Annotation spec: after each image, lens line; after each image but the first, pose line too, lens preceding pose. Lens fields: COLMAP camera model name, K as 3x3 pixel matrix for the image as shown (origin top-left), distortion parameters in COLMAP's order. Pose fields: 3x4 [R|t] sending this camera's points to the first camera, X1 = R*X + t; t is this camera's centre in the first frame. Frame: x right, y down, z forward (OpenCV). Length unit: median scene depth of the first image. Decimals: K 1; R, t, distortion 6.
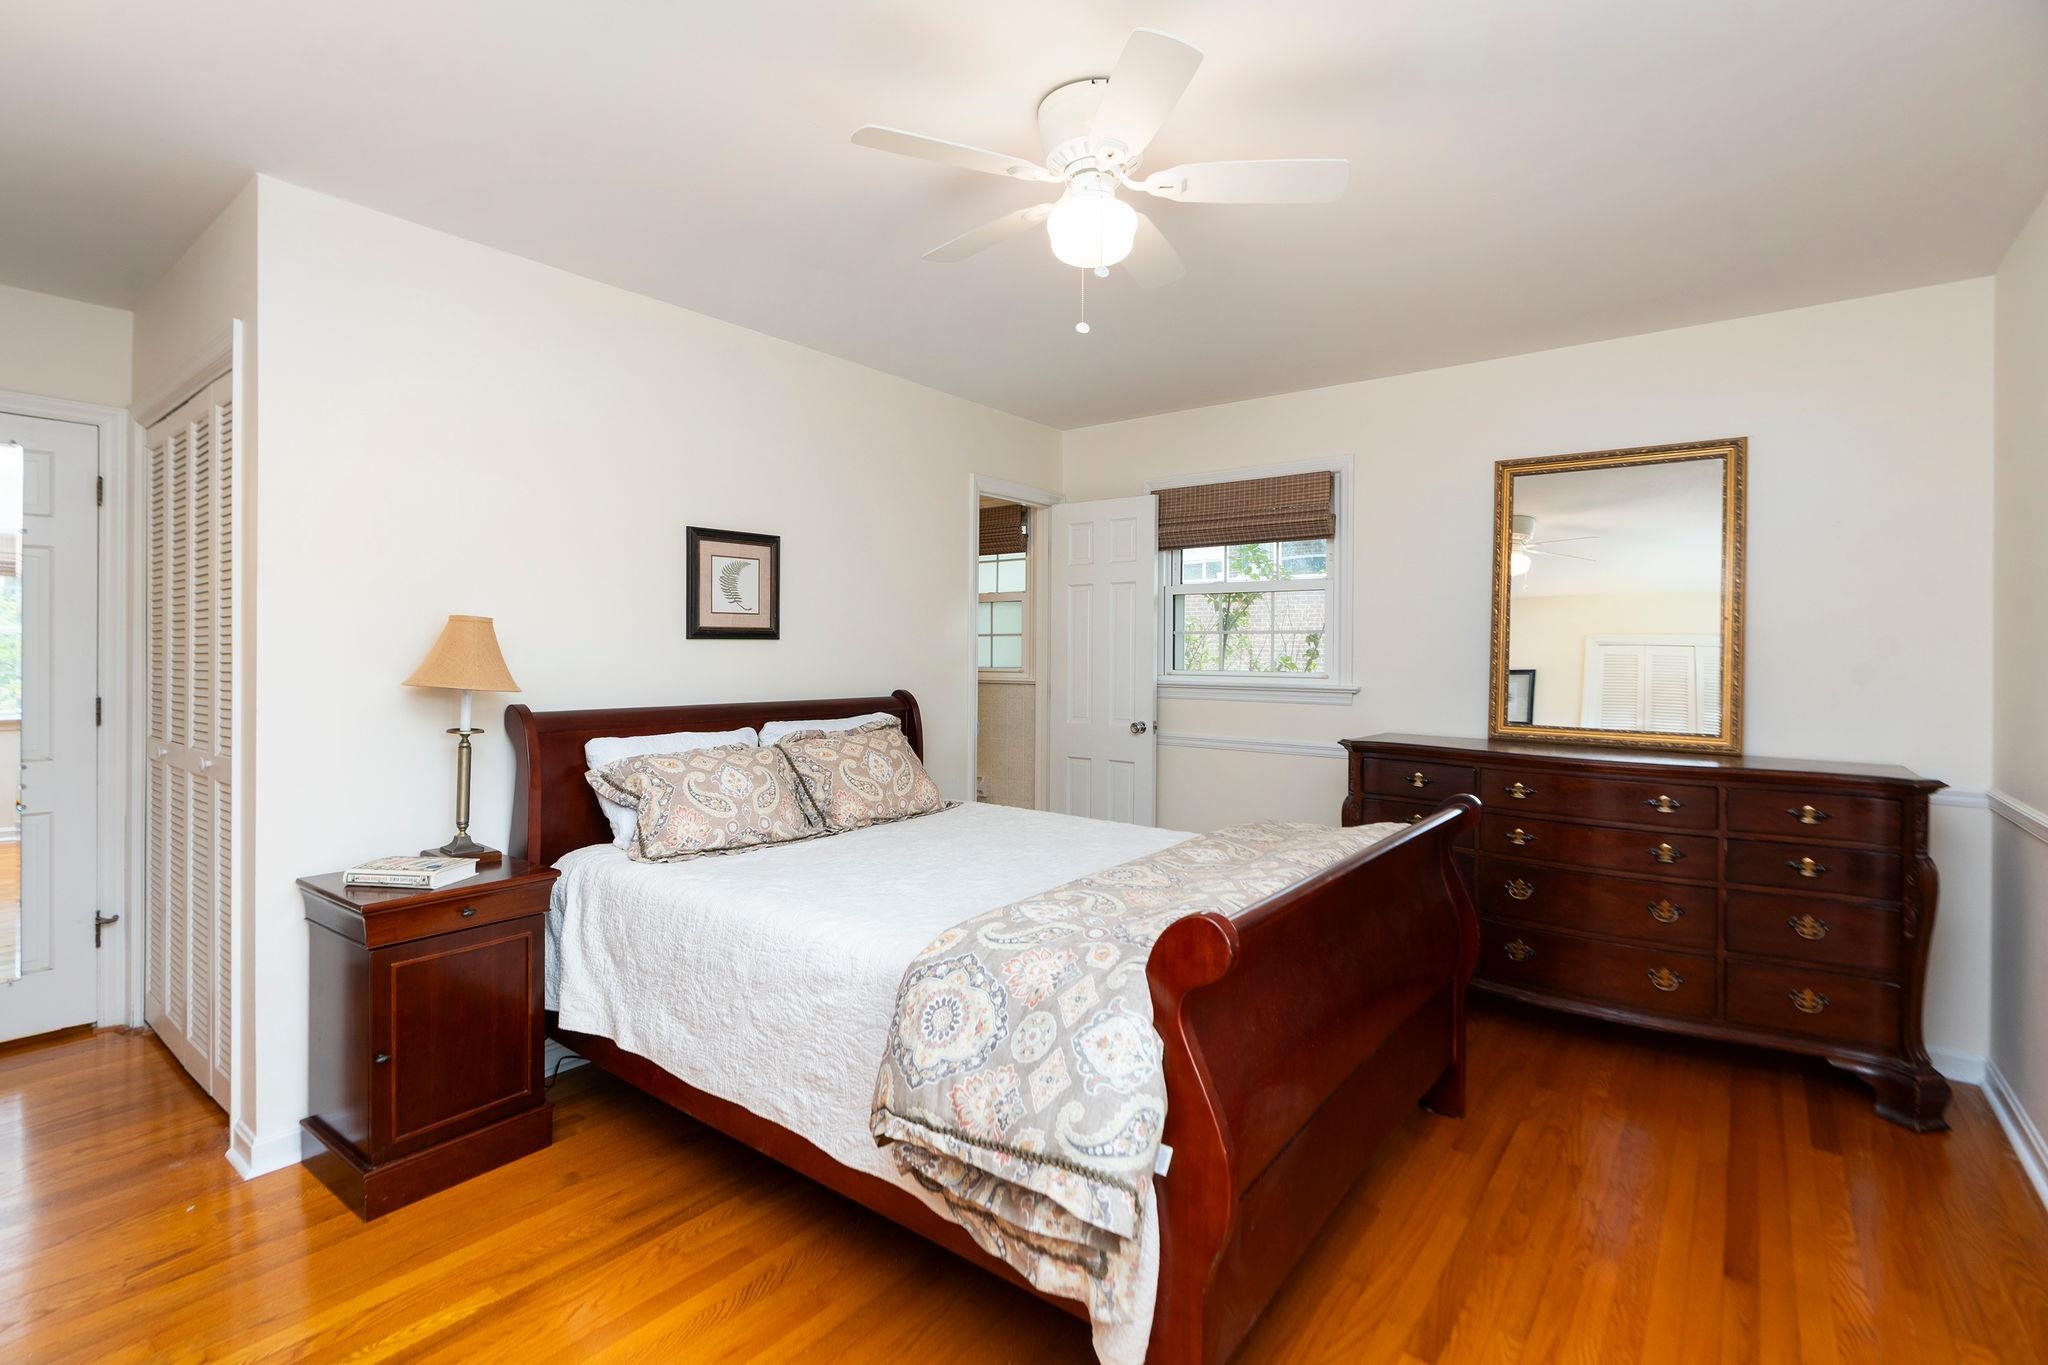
lens RADIAL K [[953.5, 0, 996.9], [0, 953.5, 650.8], [0, 0, 1]] dist [-0.000974, 0.000496]
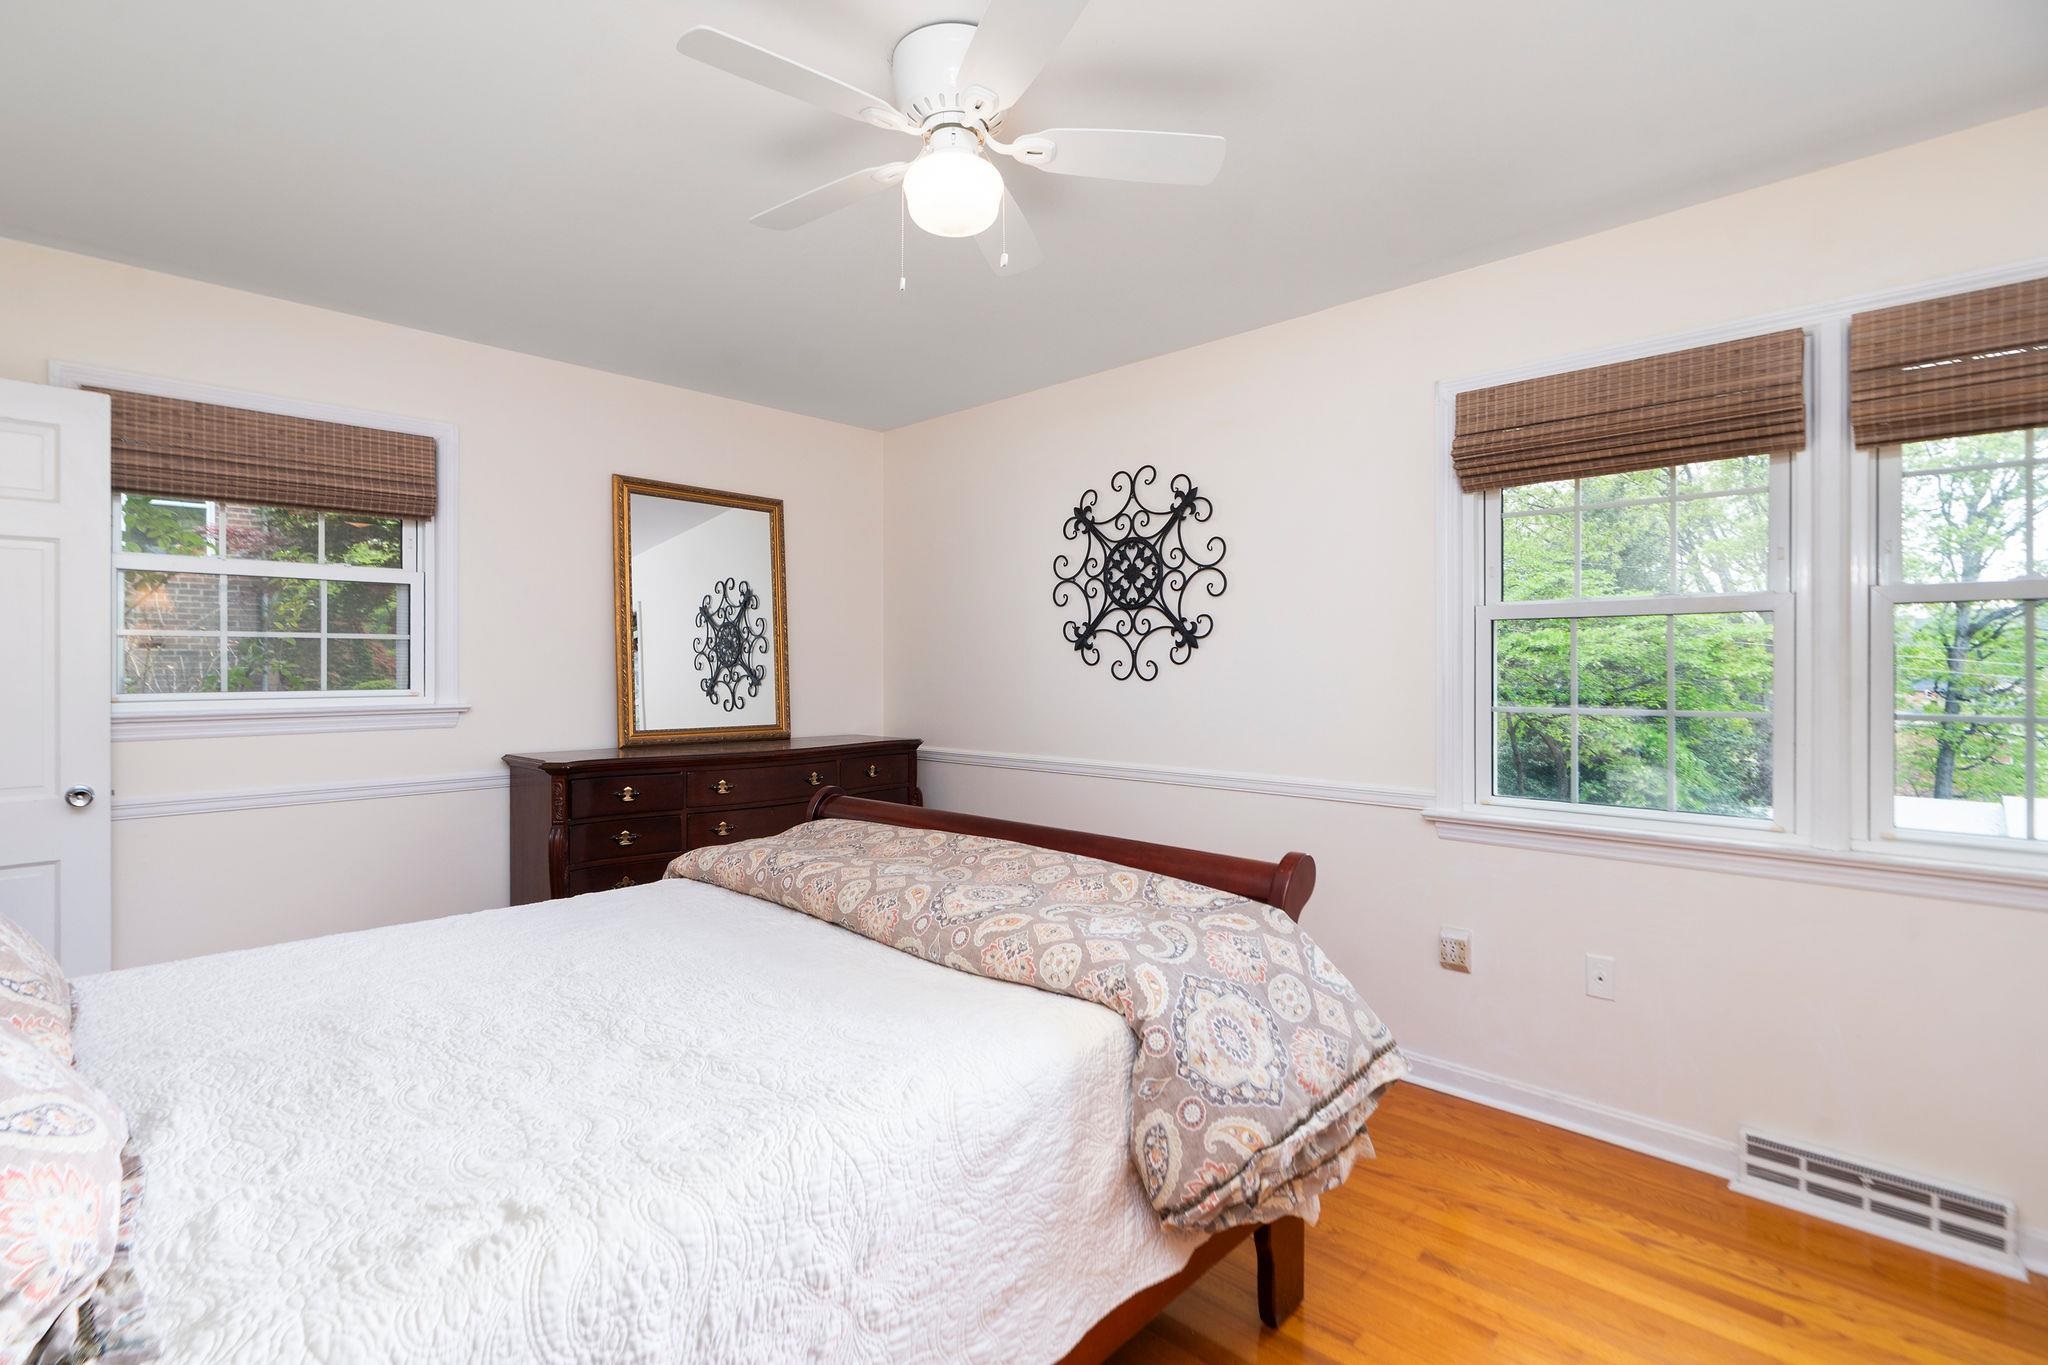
lens RADIAL K [[948.9, 0, 1008.9], [0, 948.9, 678.8], [0, 0, 1]] dist [0.000125, 0.000322]
pose [[0.103538, -0.021450, 0.994394, -0.995081], [0.002717, 0.999770, 0.021283, -0.002586], [-0.994622, 0.000499, 0.103573, 1.080678]]
